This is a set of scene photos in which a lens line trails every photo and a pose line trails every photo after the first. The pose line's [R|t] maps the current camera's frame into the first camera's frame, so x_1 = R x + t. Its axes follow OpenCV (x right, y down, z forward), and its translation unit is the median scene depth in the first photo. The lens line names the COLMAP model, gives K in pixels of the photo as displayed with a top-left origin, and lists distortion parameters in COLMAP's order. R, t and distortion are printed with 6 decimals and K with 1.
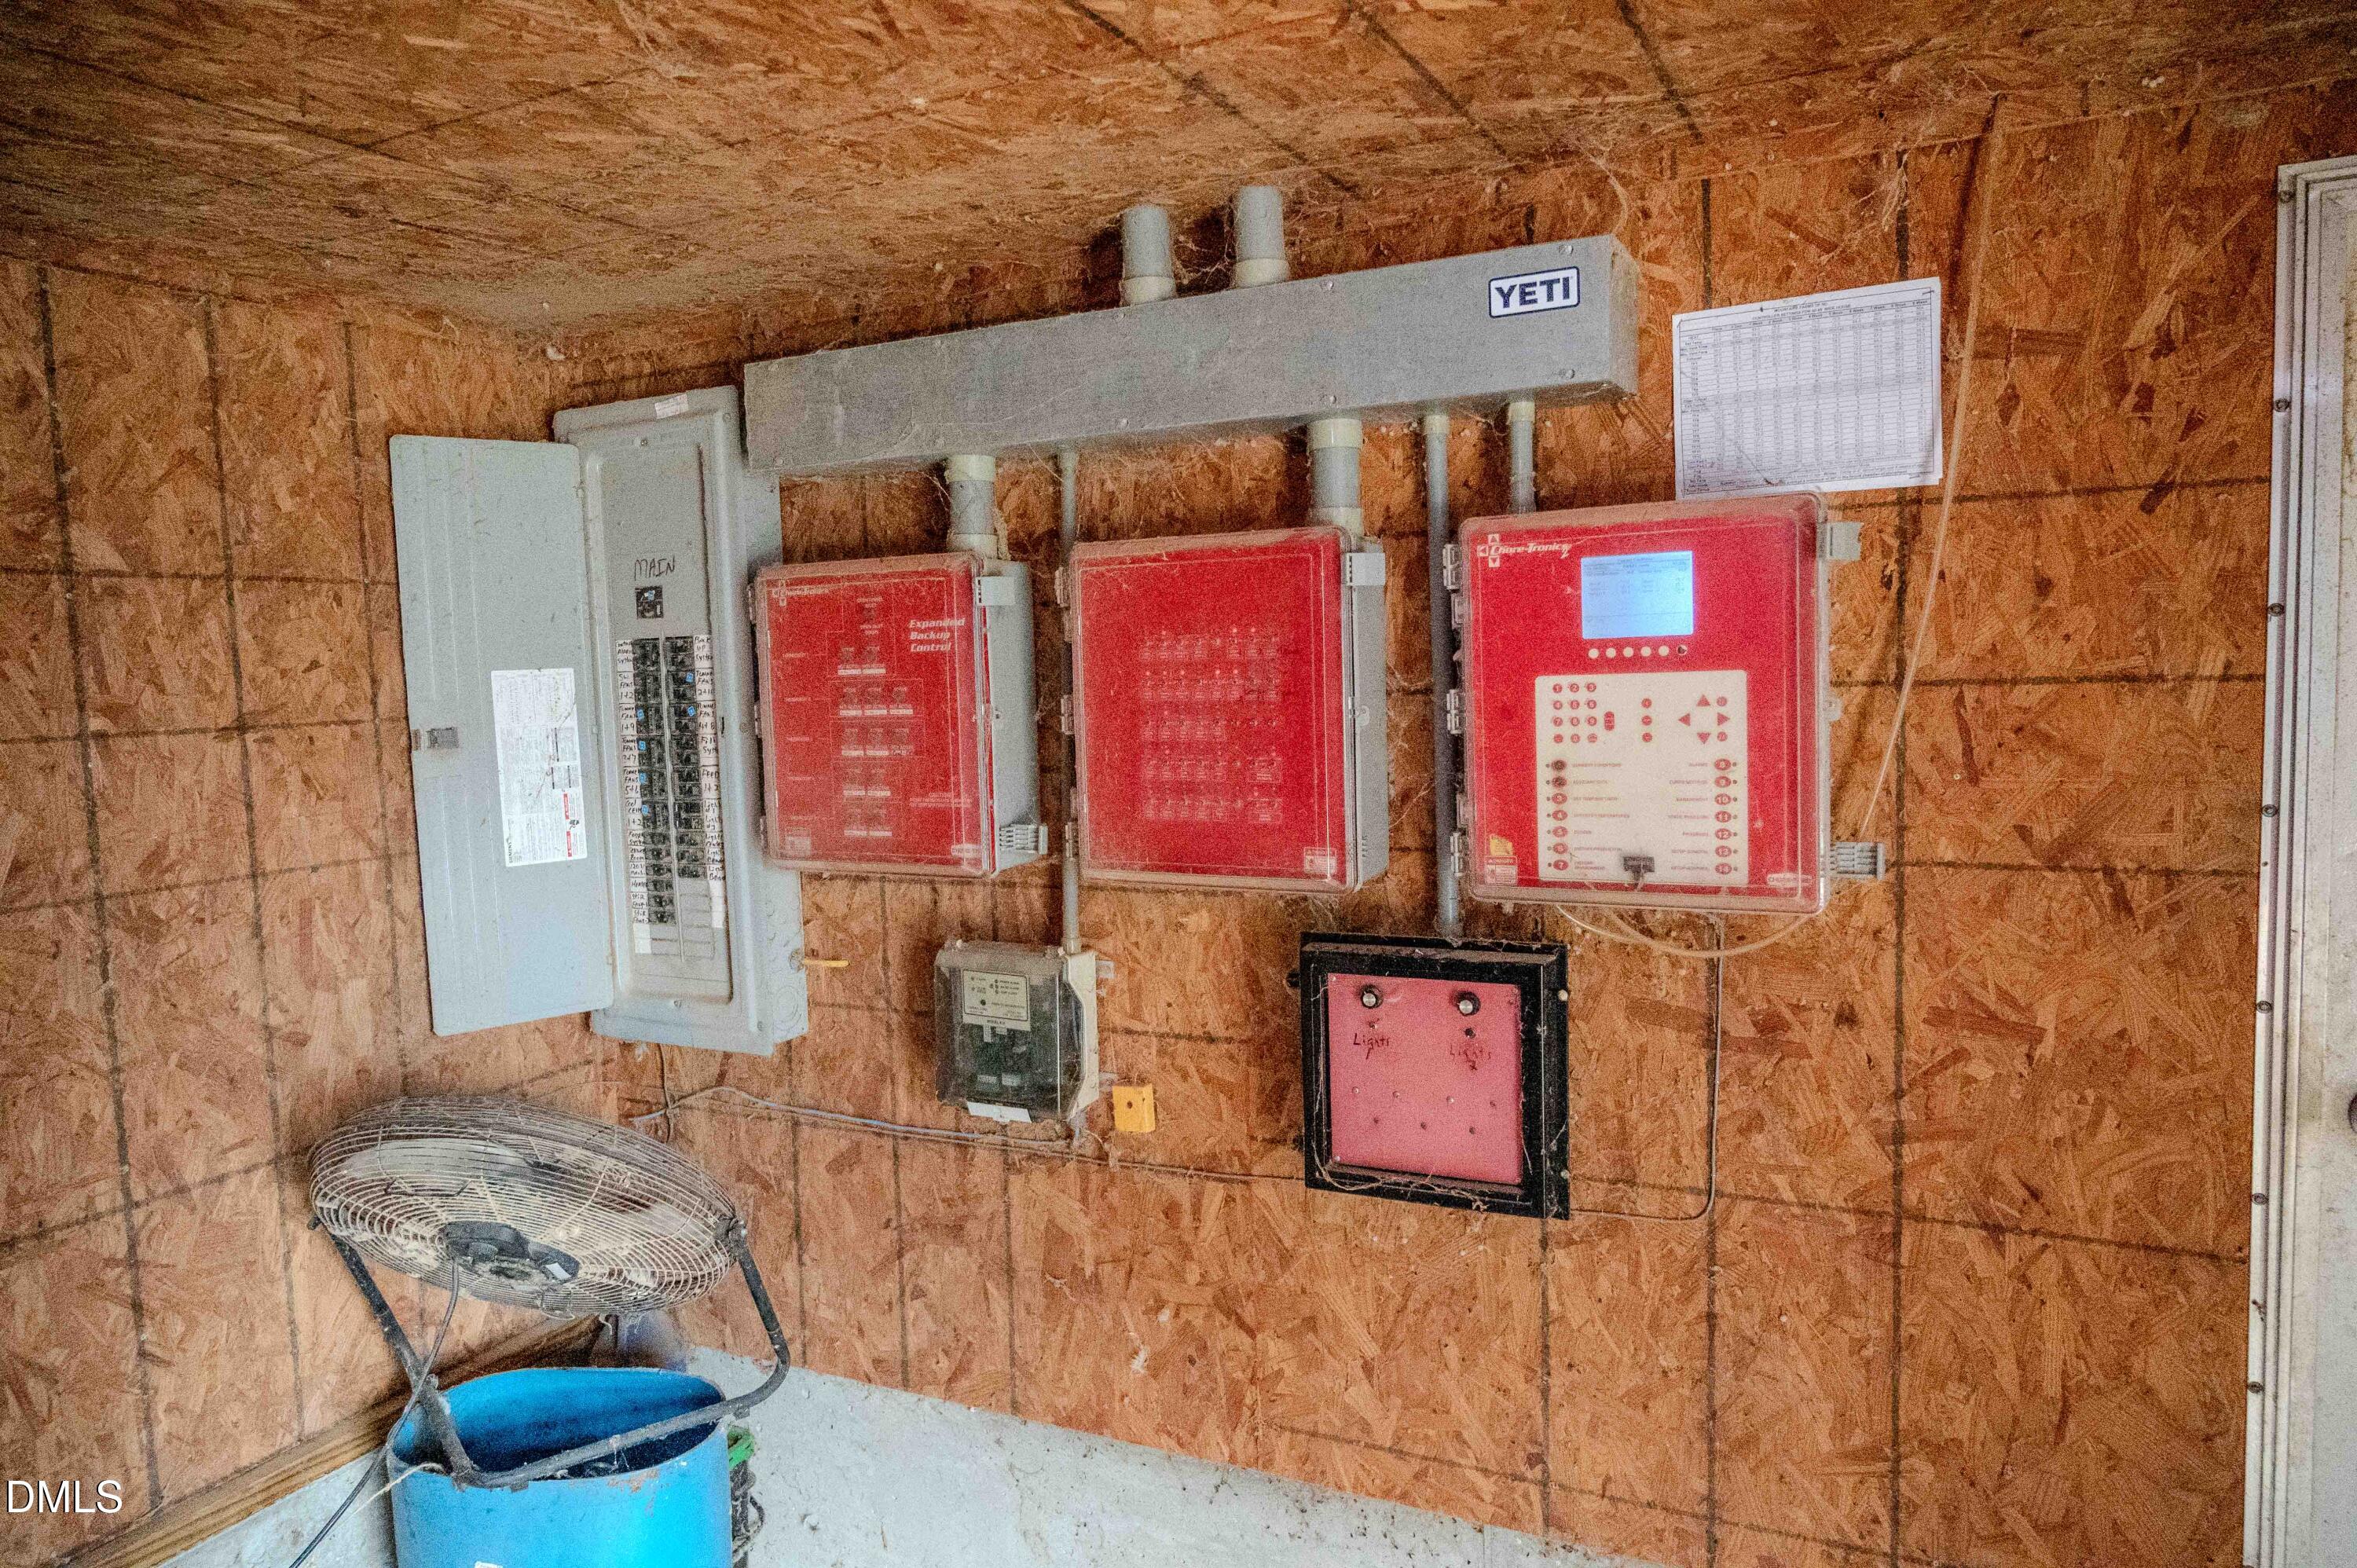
lens RADIAL K [[1551.6, 0, 1180.5], [0, 1551.6, 789.3], [0, 0, 1]] dist [-0.014512, -0.001059]
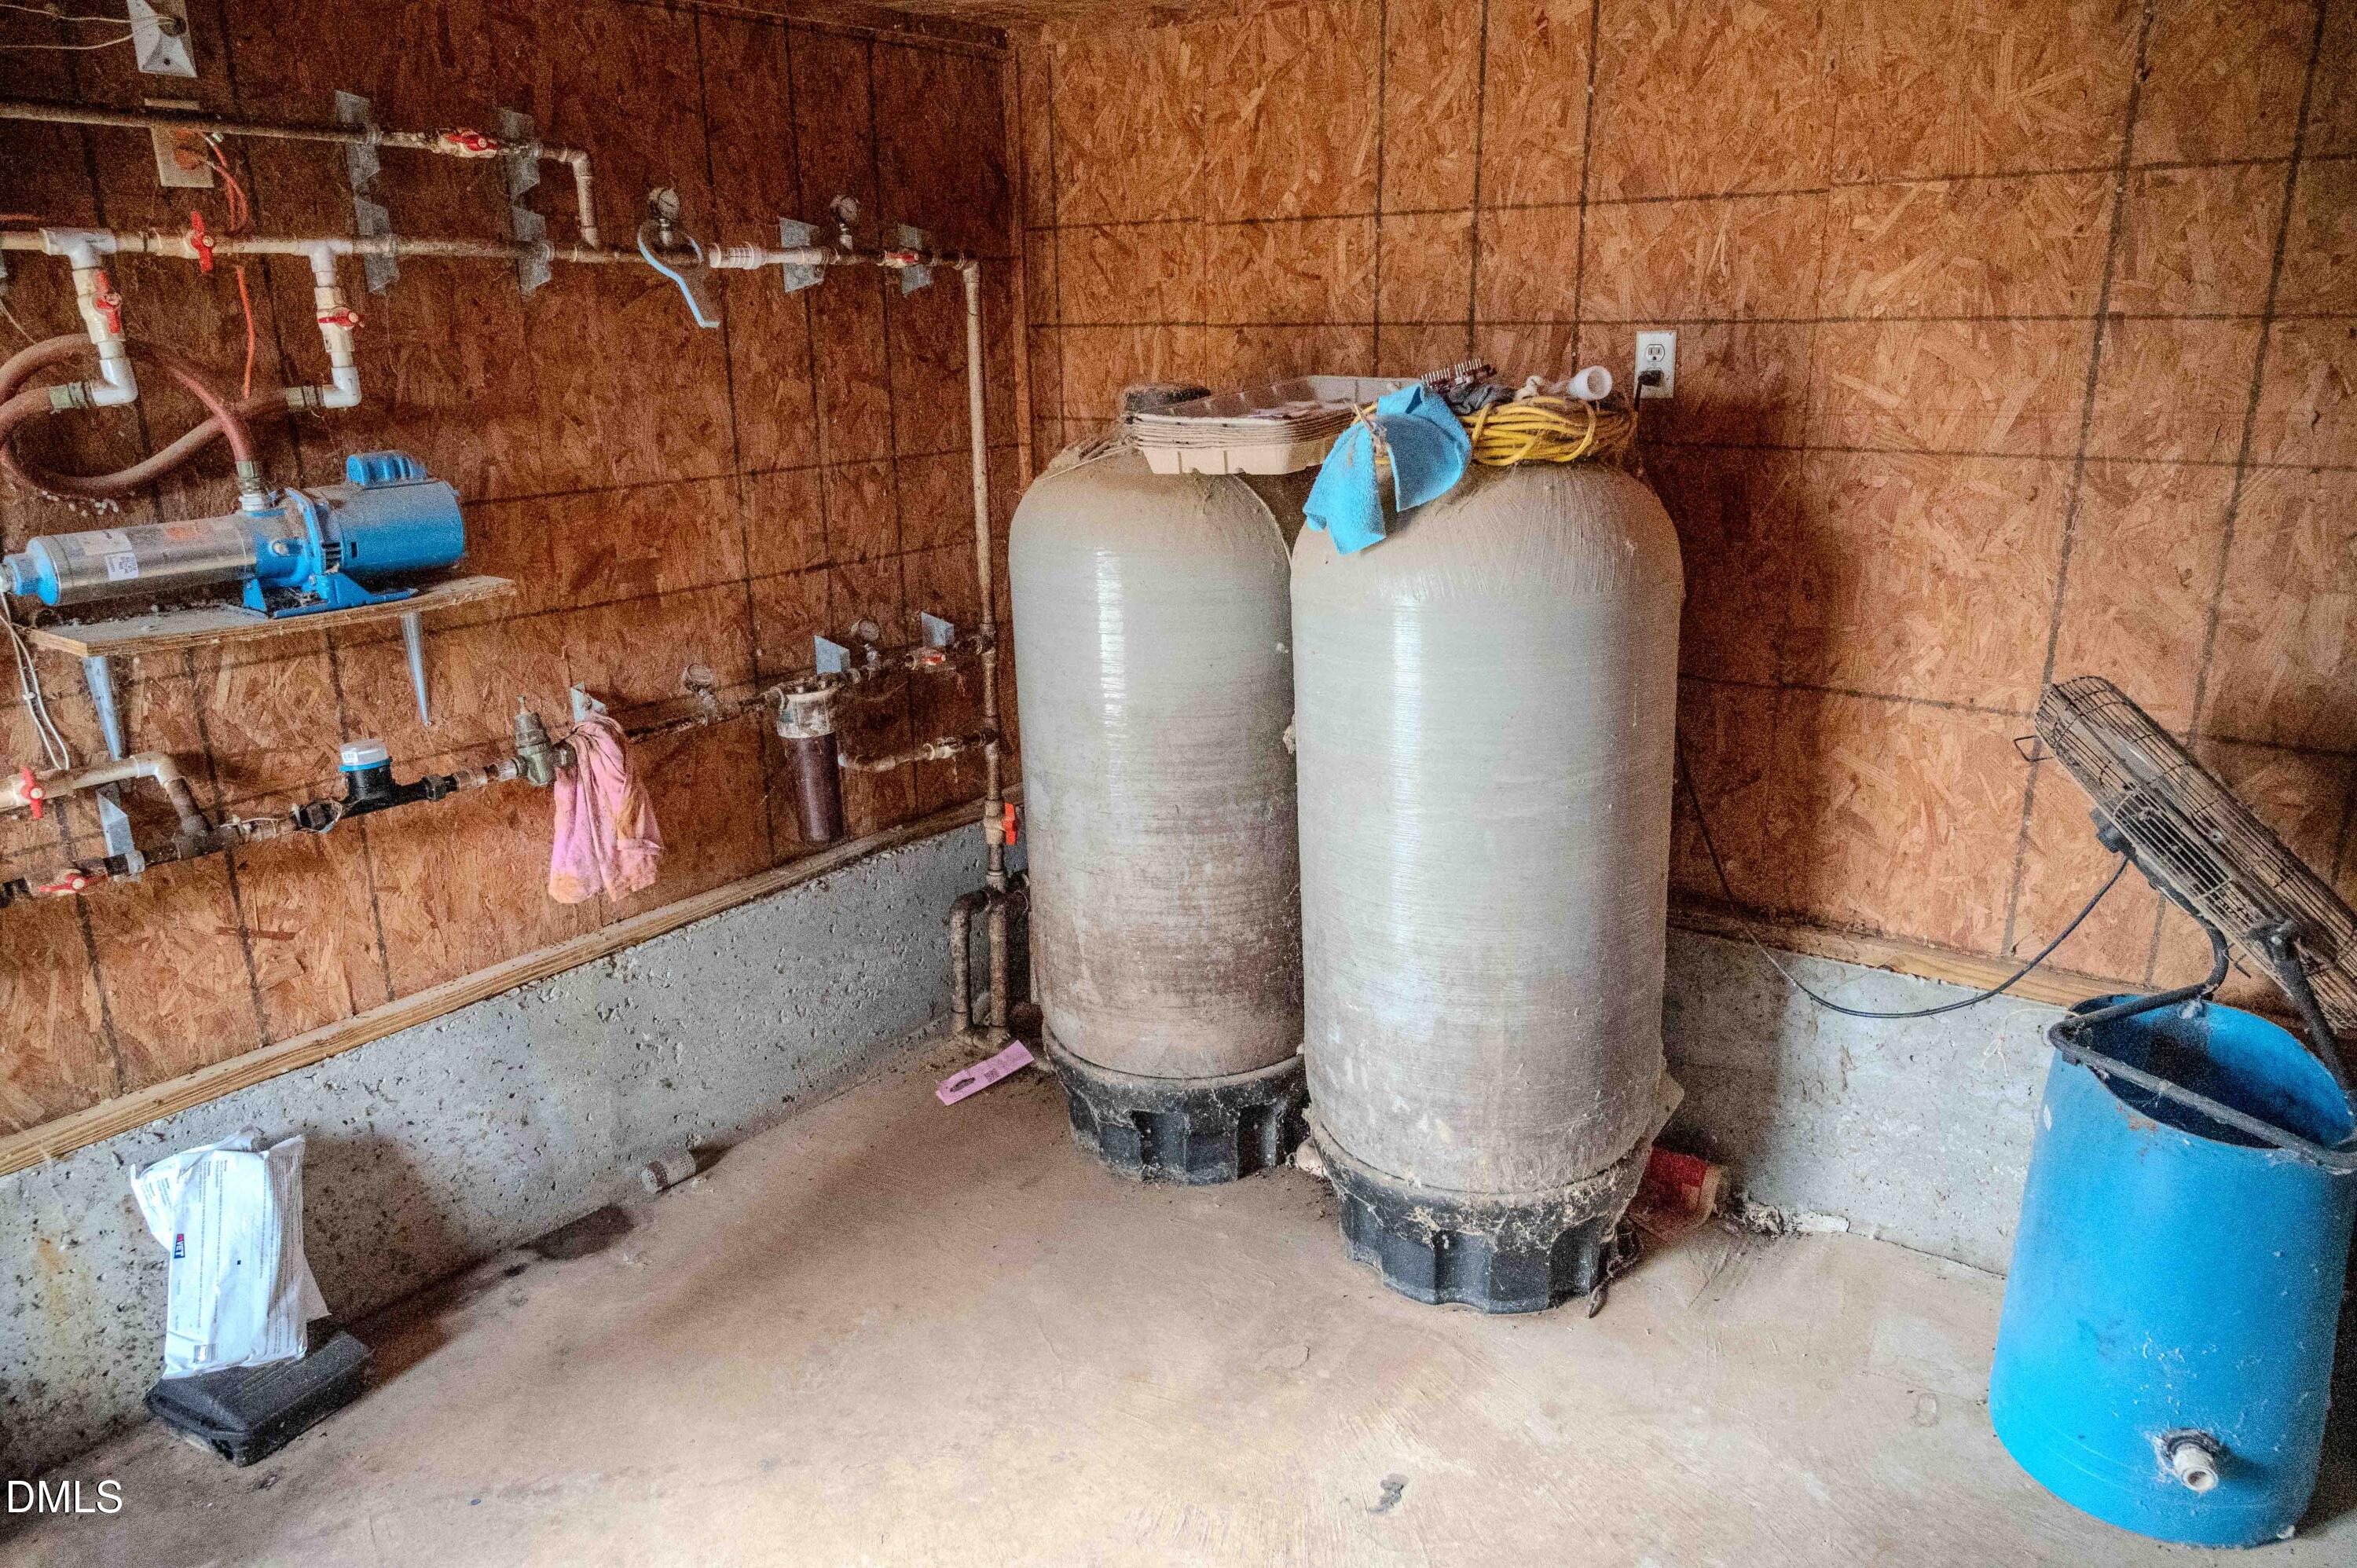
lens RADIAL K [[1551.6, 0, 1179.7], [0, 1551.6, 779.5], [0, 0, 1]] dist [-0.014512, -0.001059]
pose [[-0.168753, 0.320538, -0.932082, 0.582892], [-0.058106, 0.940765, 0.334044, -0.051678], [0.983944, 0.110531, -0.140131, 0.493406]]
